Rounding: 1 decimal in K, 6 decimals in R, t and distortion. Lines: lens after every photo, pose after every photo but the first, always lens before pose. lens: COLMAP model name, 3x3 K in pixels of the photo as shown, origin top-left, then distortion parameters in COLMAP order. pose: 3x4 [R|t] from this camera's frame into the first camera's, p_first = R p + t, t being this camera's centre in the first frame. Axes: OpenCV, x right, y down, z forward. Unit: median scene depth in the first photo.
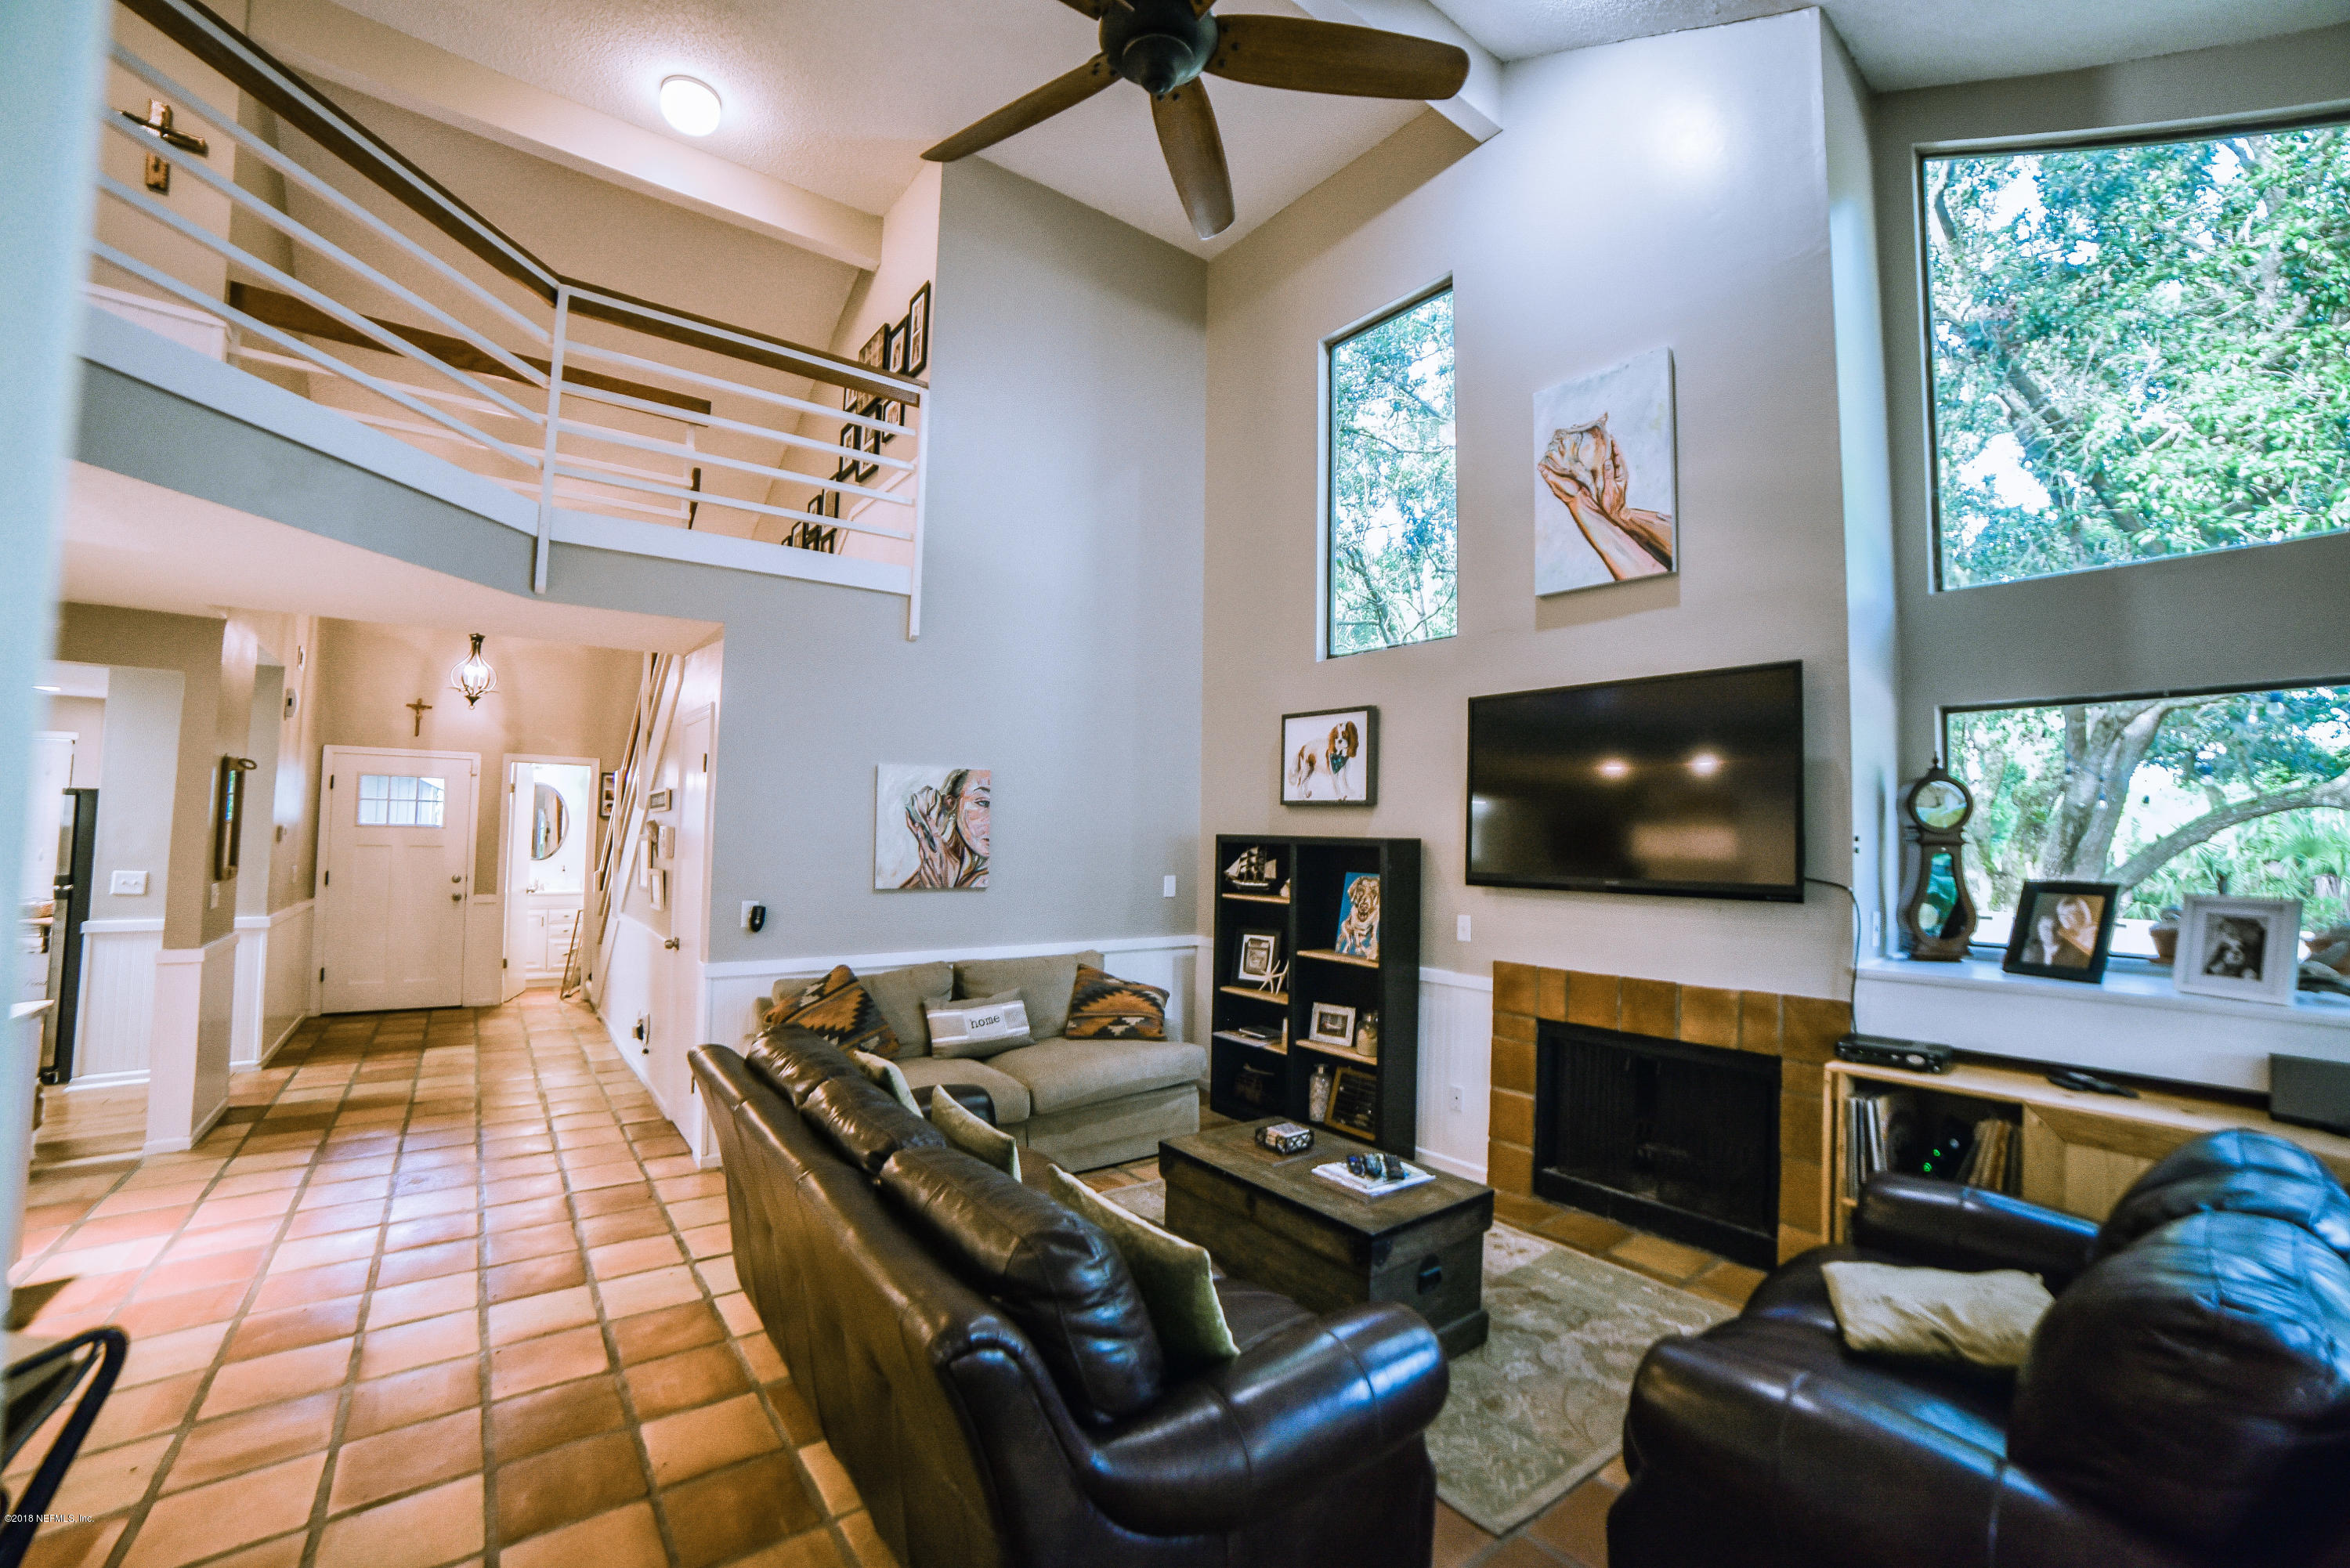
lens RADIAL K [[977.4, 0, 1192.3], [0, 977.4, 788.7], [0, 0, 1]] dist [-0.088811, 0.028378]
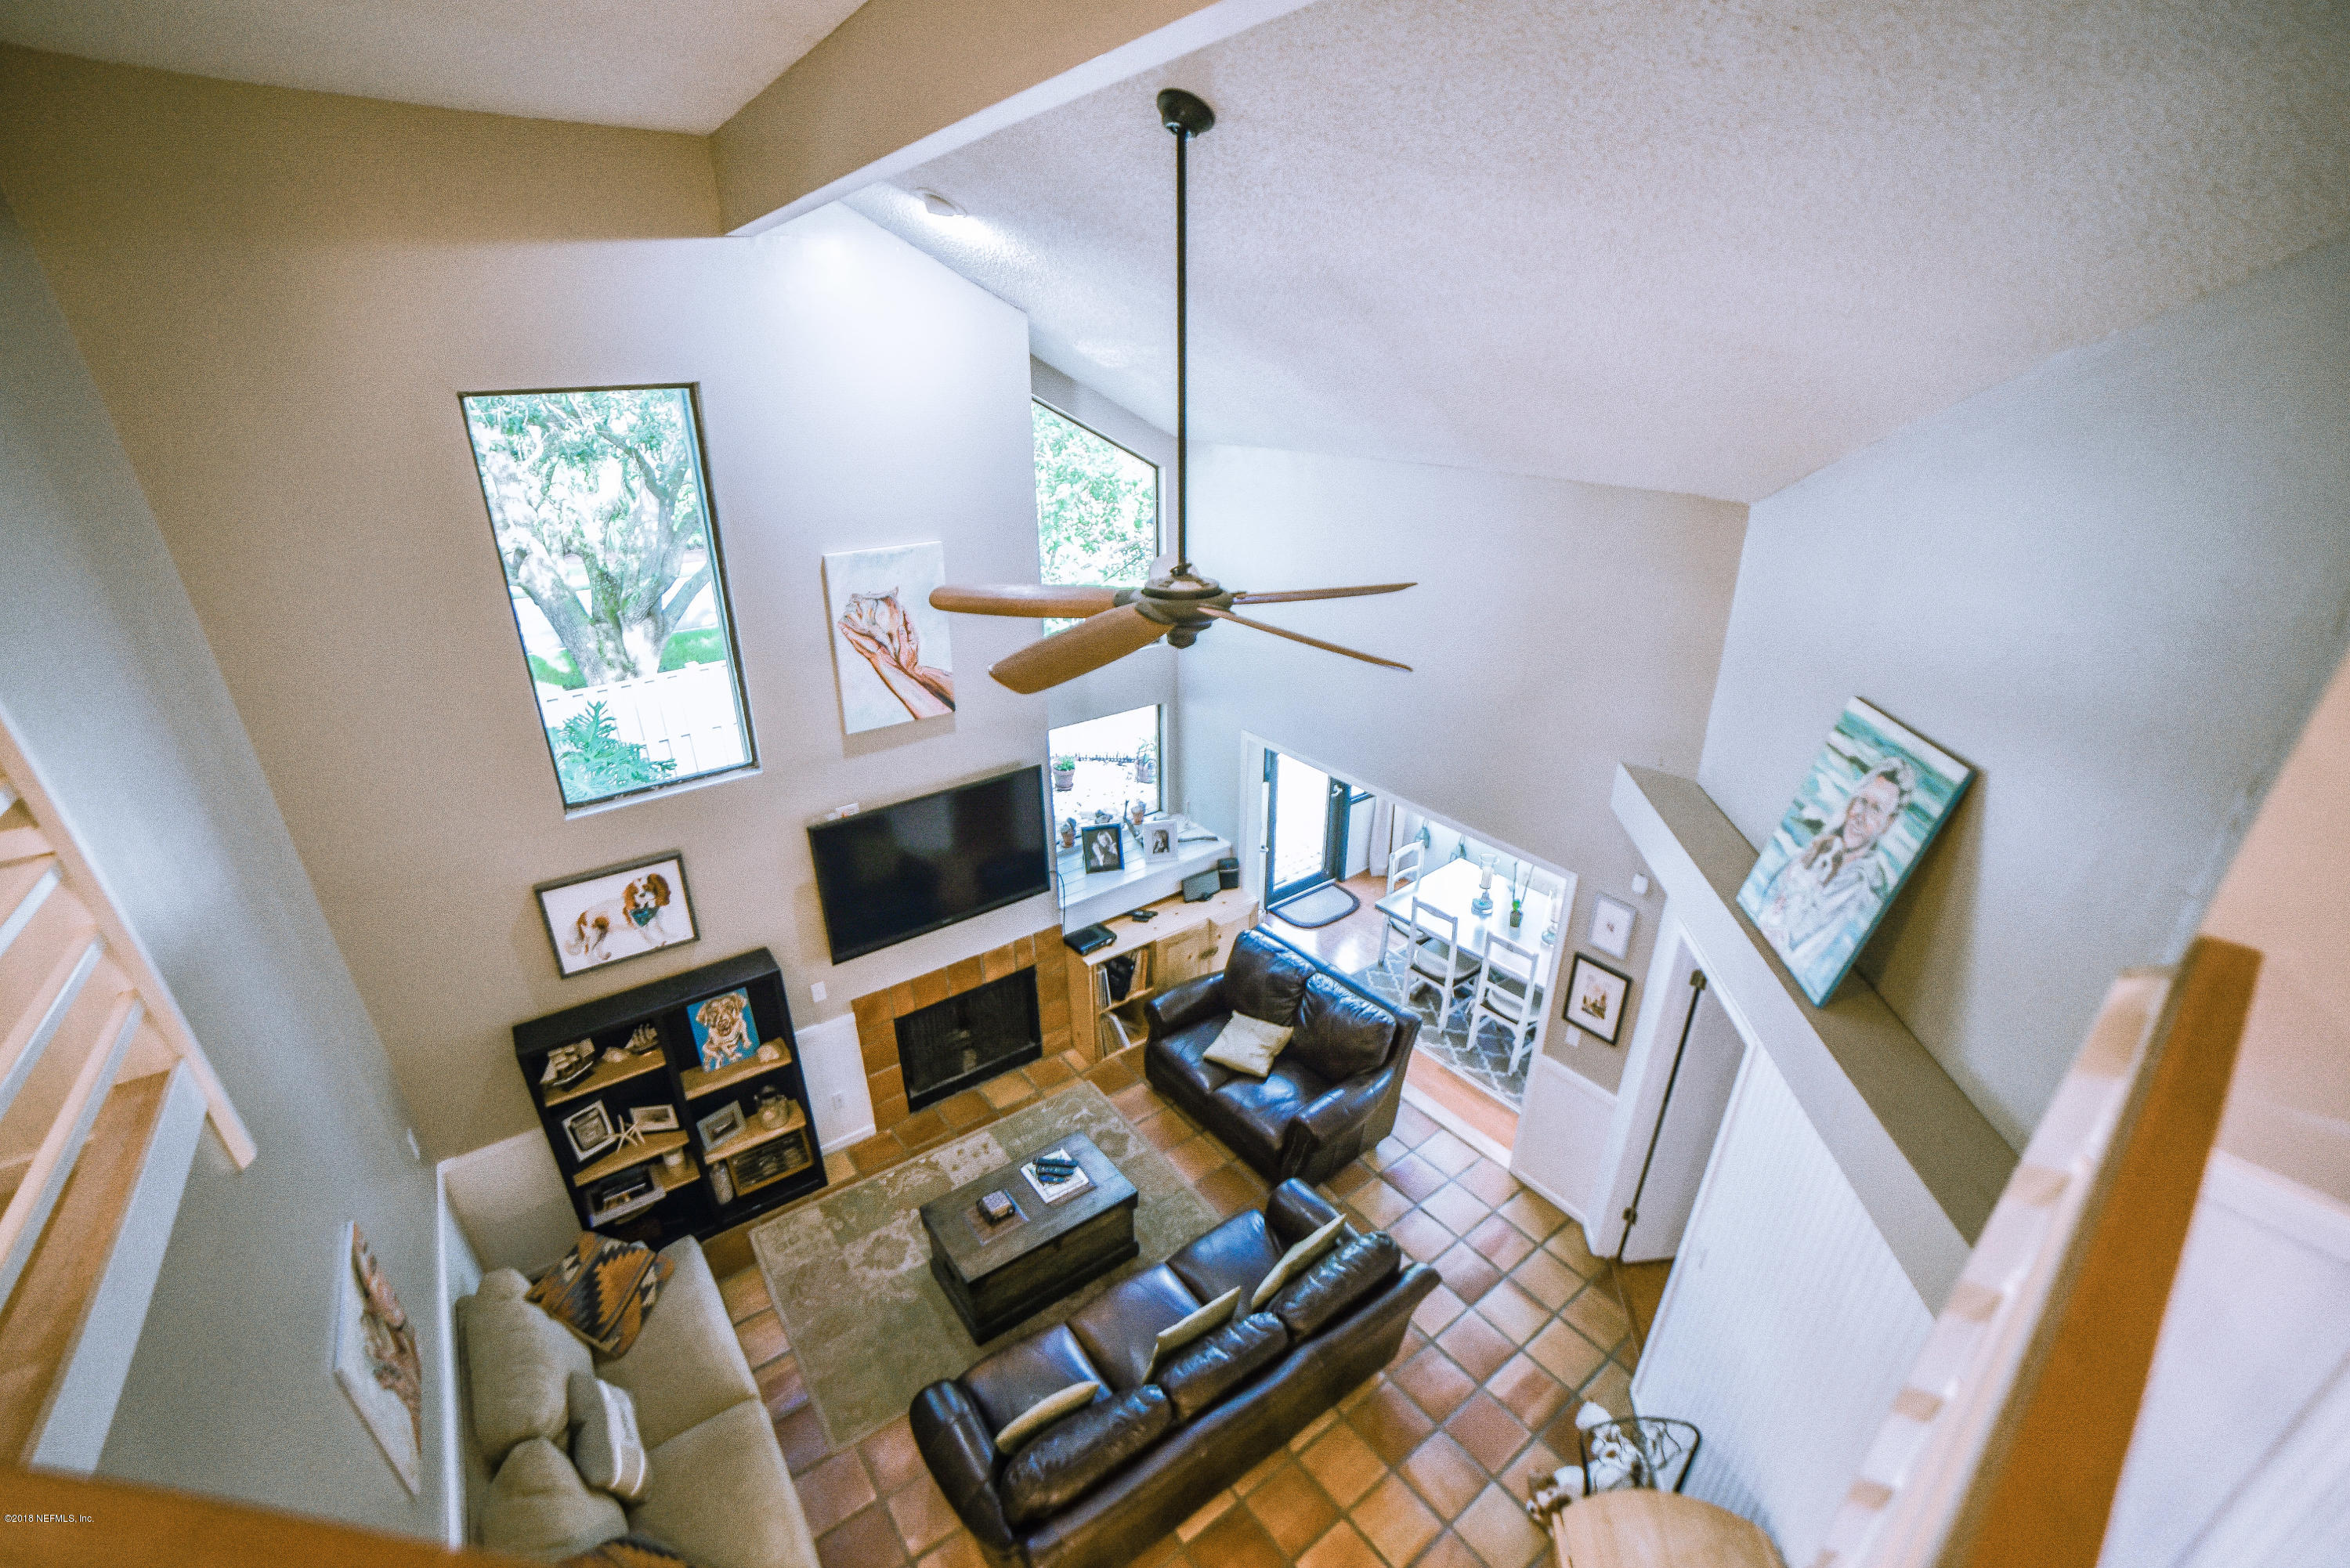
lens RADIAL K [[958.4, 0, 1171.4], [0, 958.4, 787.9], [0, 0, 1]] dist [-0.110994, 0.038211]
pose [[0.024717, -0.423502, 0.905558, -0.716342], [-0.053543, 0.903973, 0.424223, -0.654231], [-0.998260, -0.058972, -0.000332, 0.597043]]
